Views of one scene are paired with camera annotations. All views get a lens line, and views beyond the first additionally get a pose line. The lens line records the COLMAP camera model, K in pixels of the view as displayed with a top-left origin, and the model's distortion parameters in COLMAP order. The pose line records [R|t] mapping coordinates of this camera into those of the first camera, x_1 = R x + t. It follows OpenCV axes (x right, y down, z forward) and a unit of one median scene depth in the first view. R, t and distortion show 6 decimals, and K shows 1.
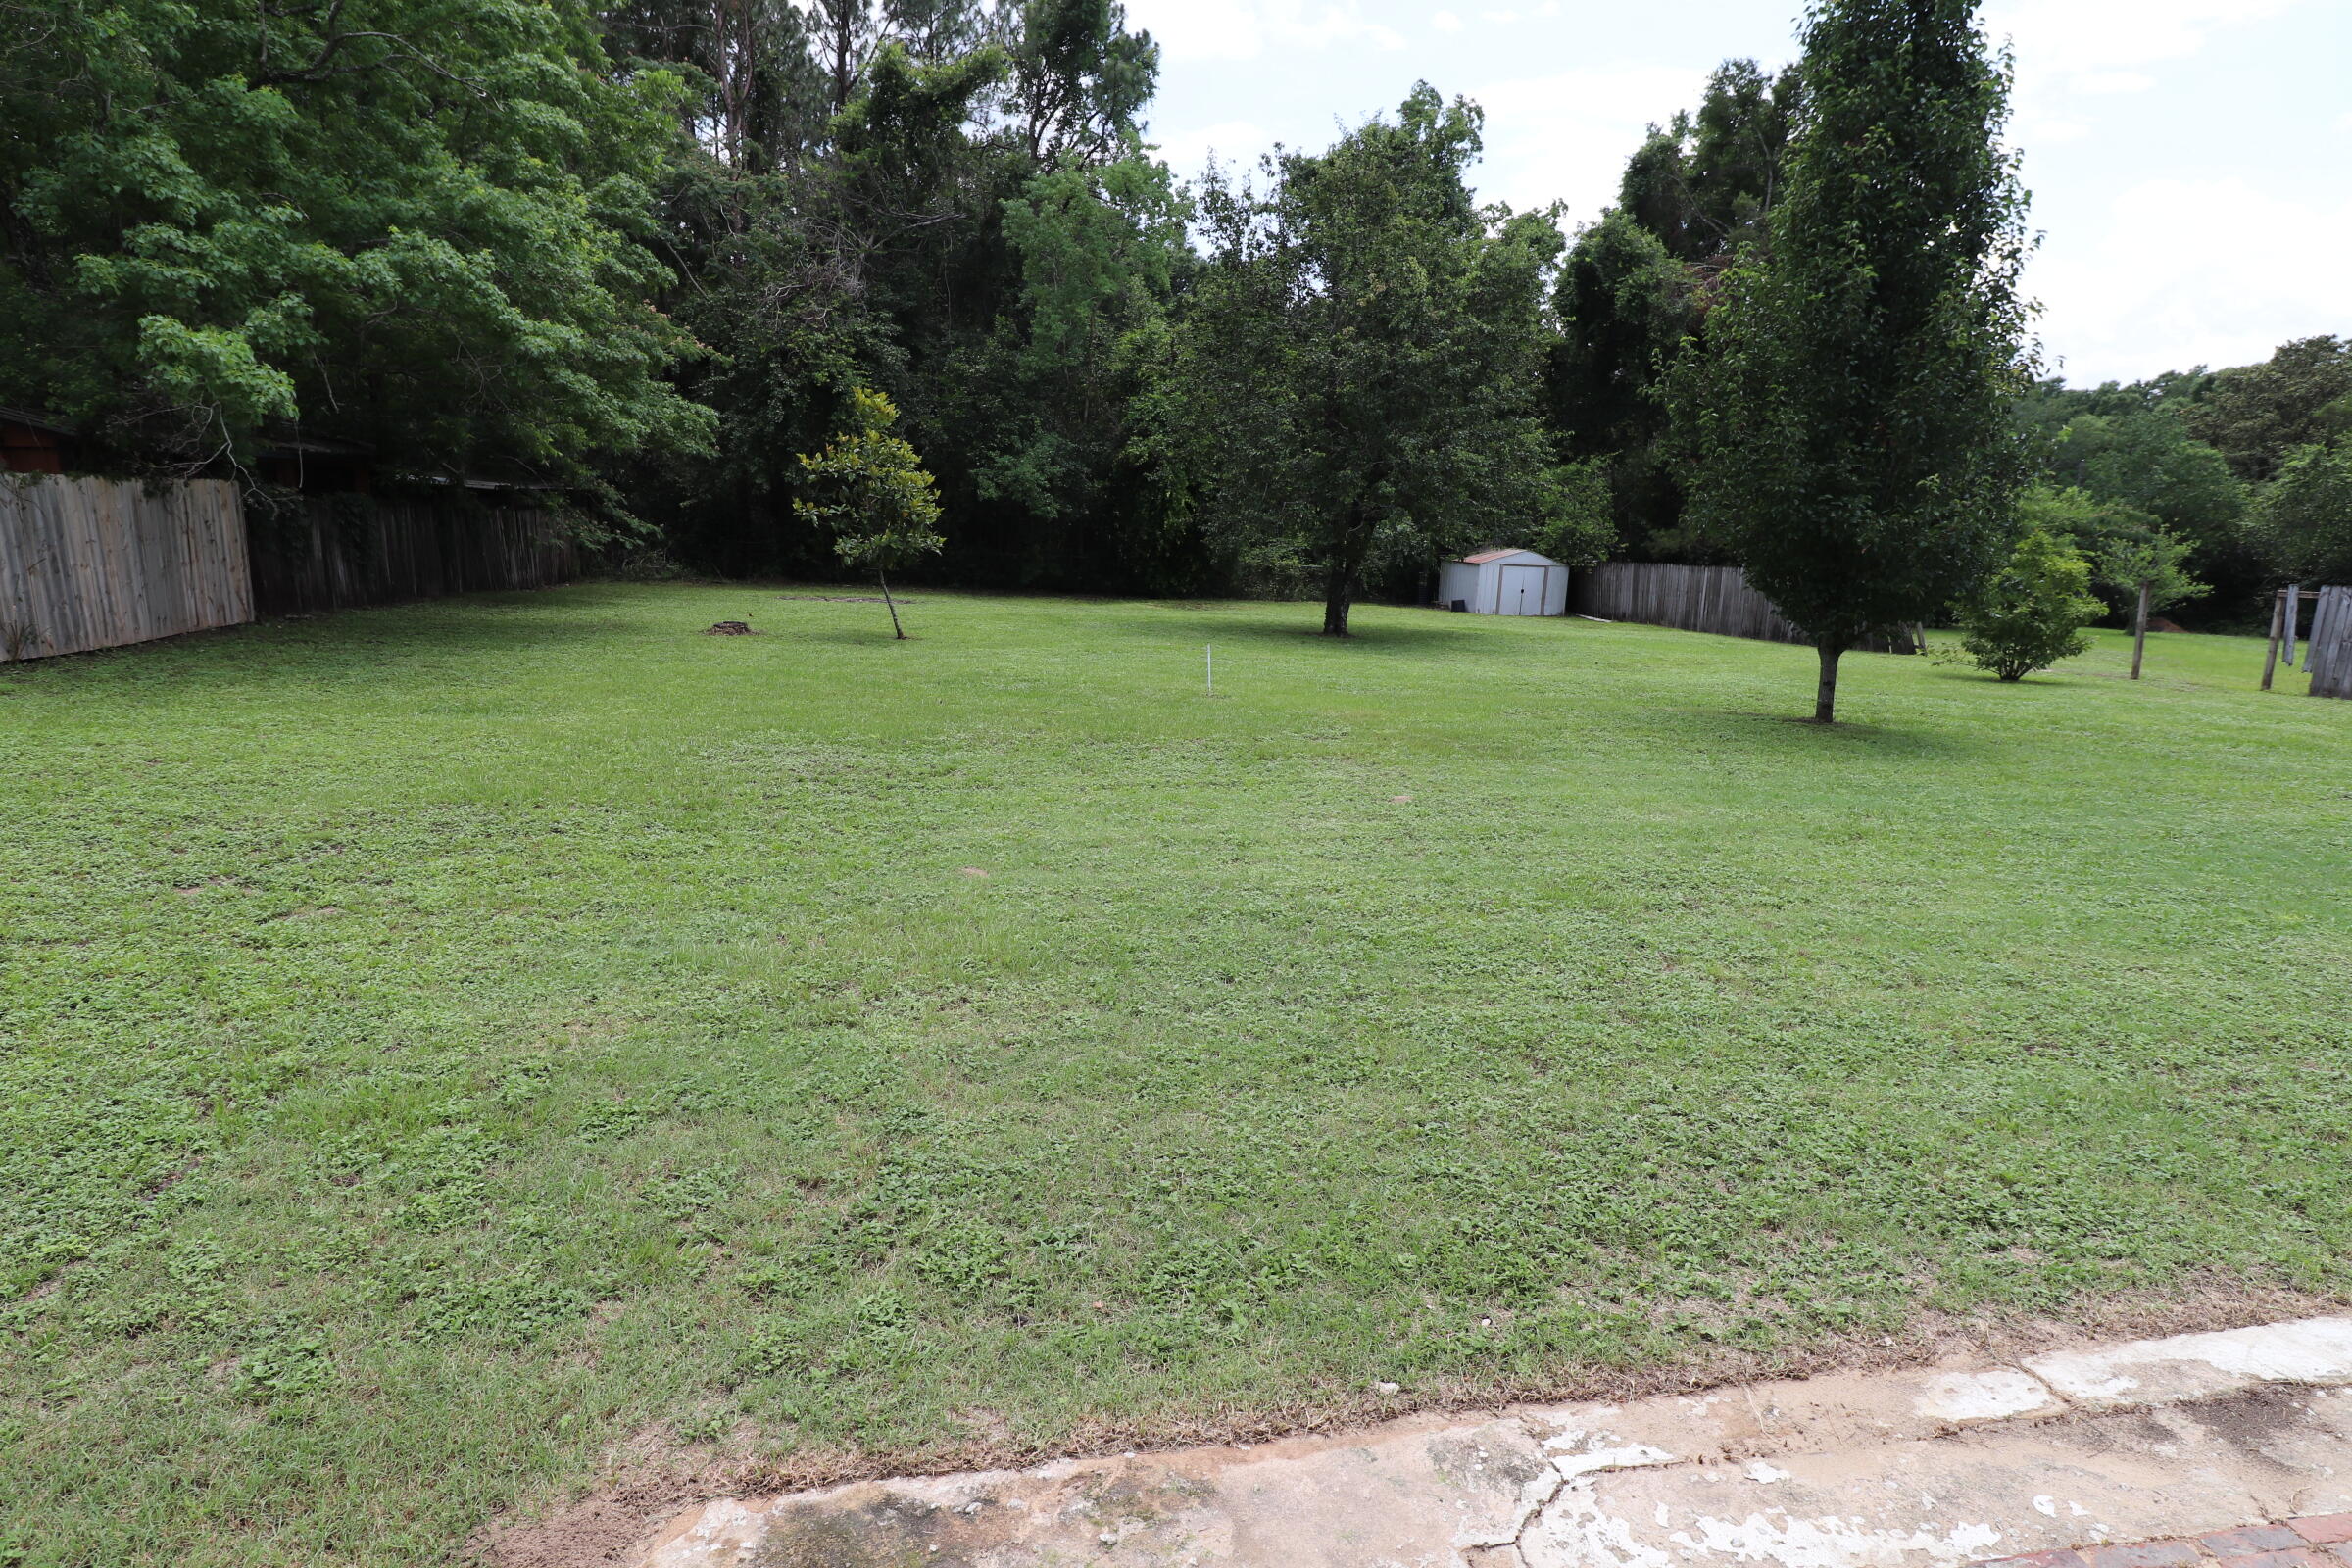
lens RADIAL K [[1269.9, 0, 1175.8], [0, 1269.9, 778.1], [0, 0, 1]] dist [-0.004114, -0.000330]
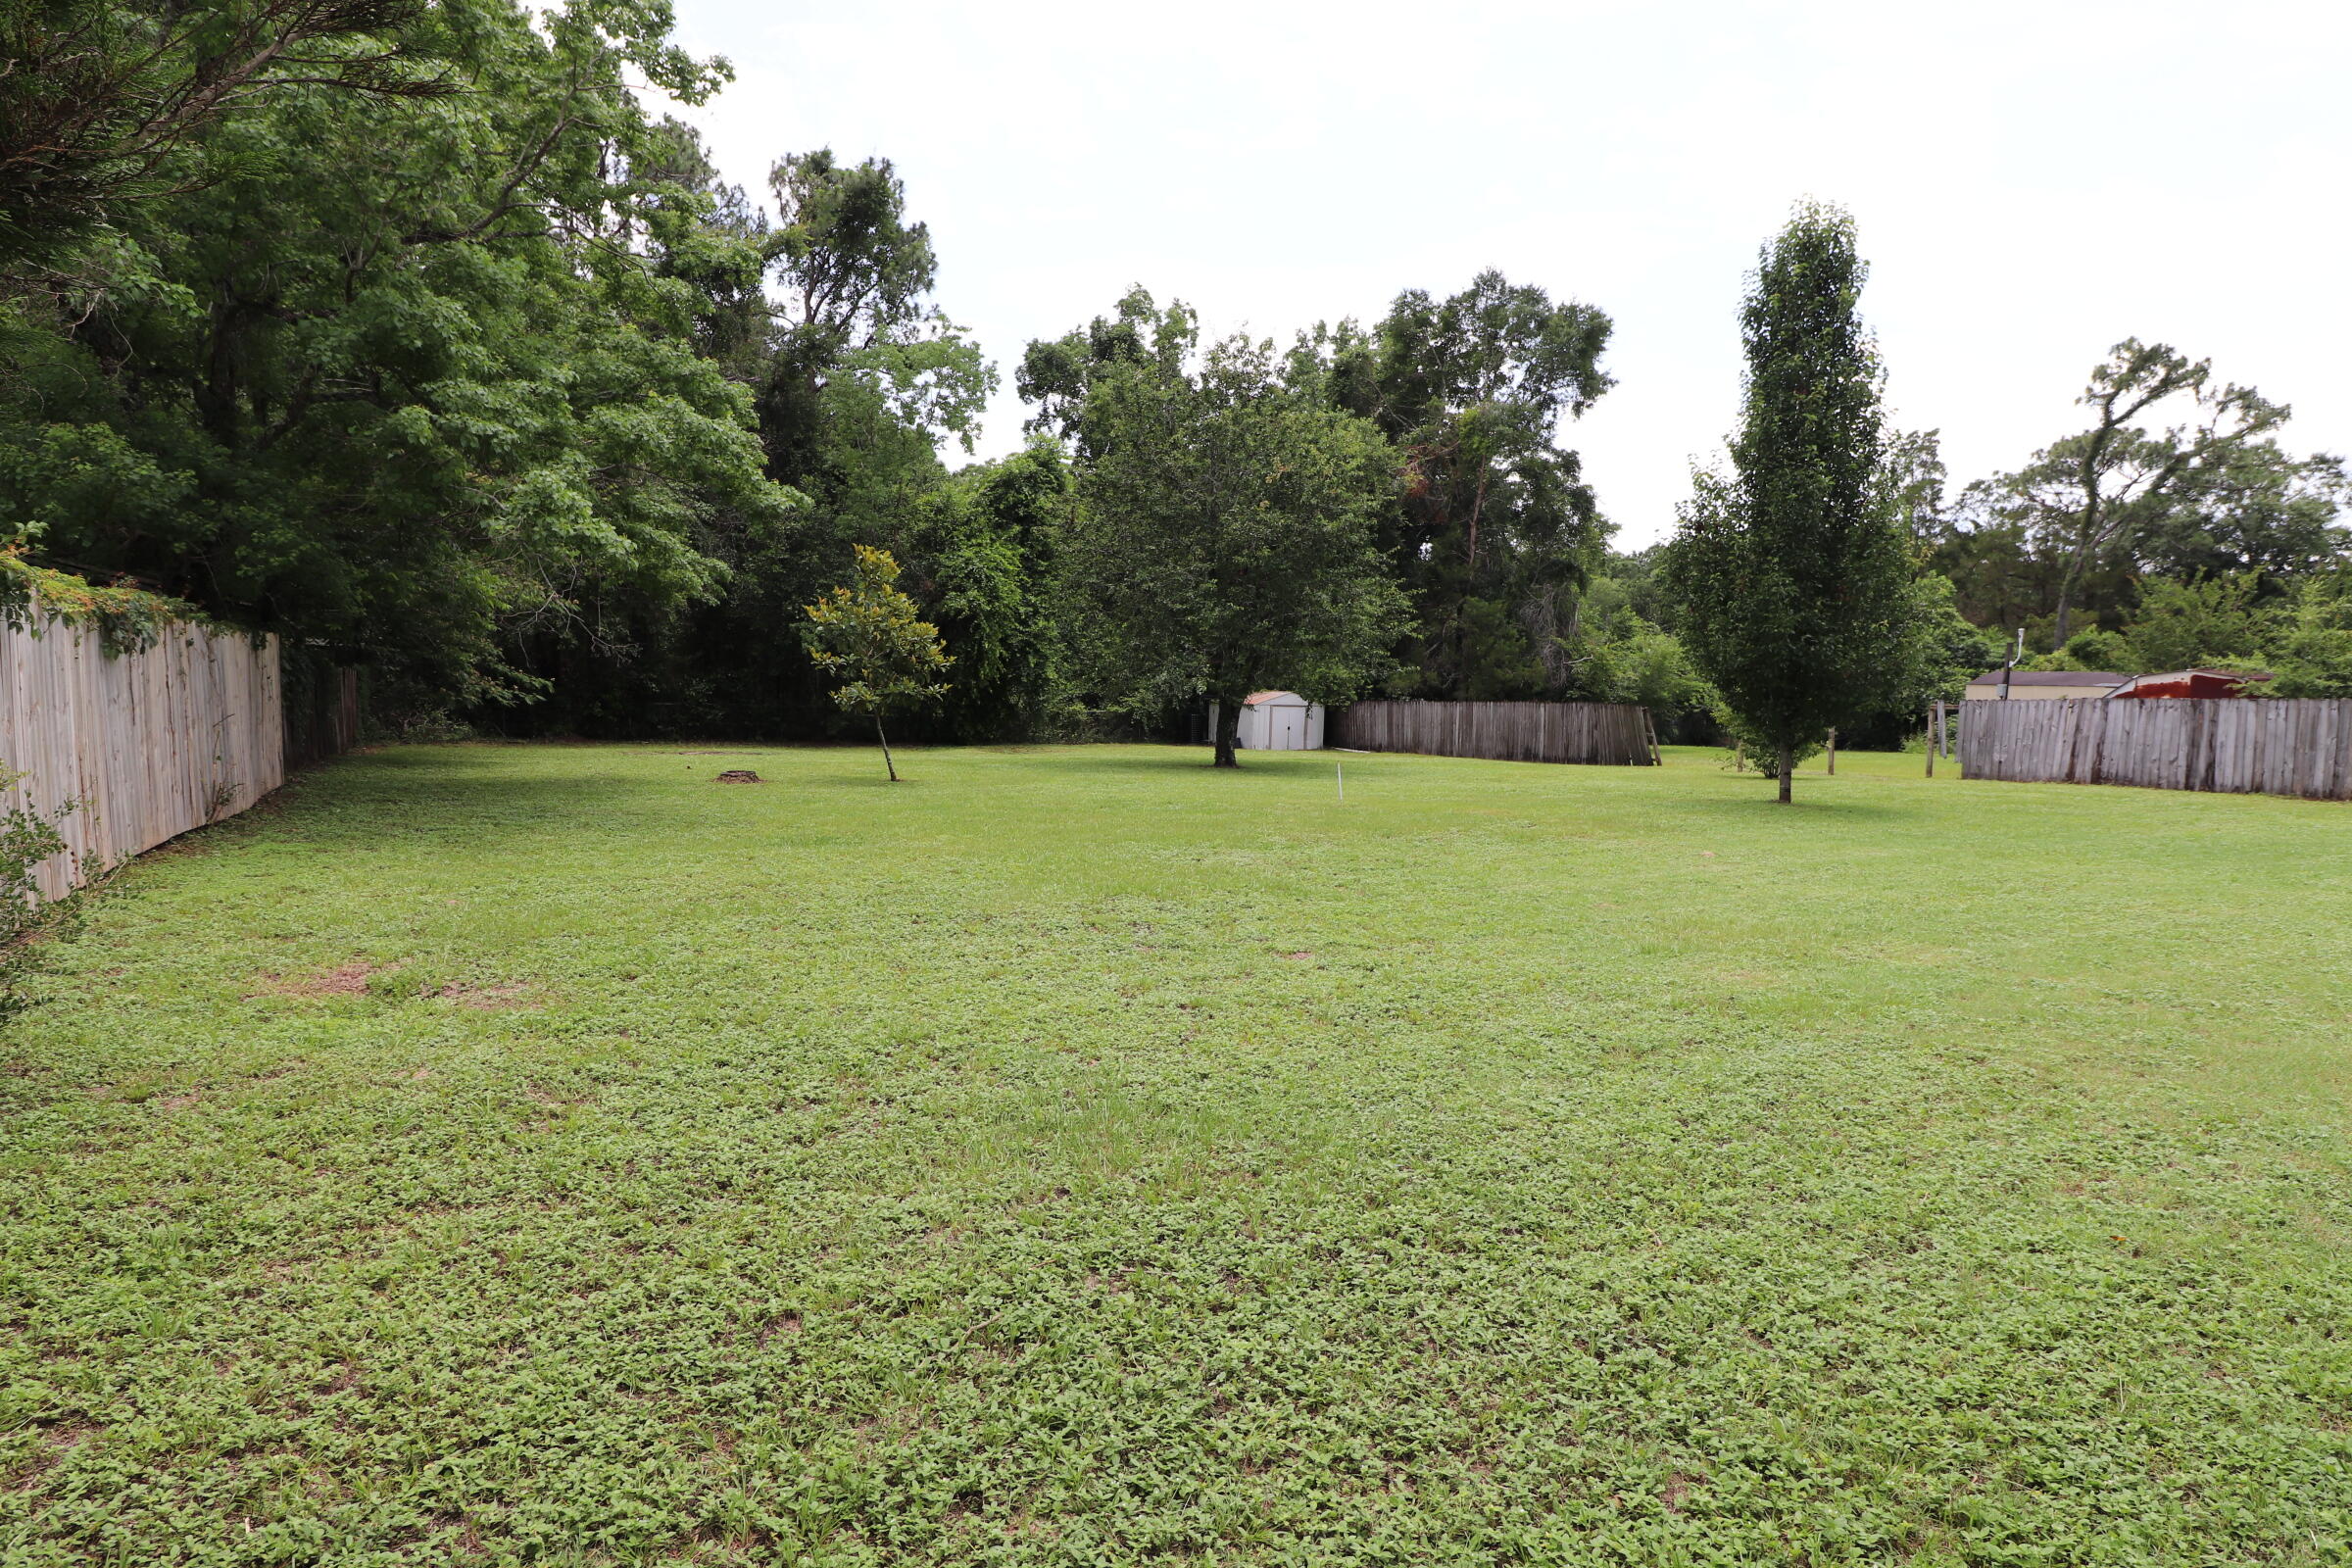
lens RADIAL K [[1269.9, 0, 1176.5], [0, 1269.9, 788.1], [0, 0, 1]] dist [-0.004114, -0.000330]
pose [[0.951327, -0.042160, 0.305287, -0.184857], [0.075660, 0.992233, -0.098743, 0.008749], [-0.298753, 0.117034, 0.947127, -0.027631]]
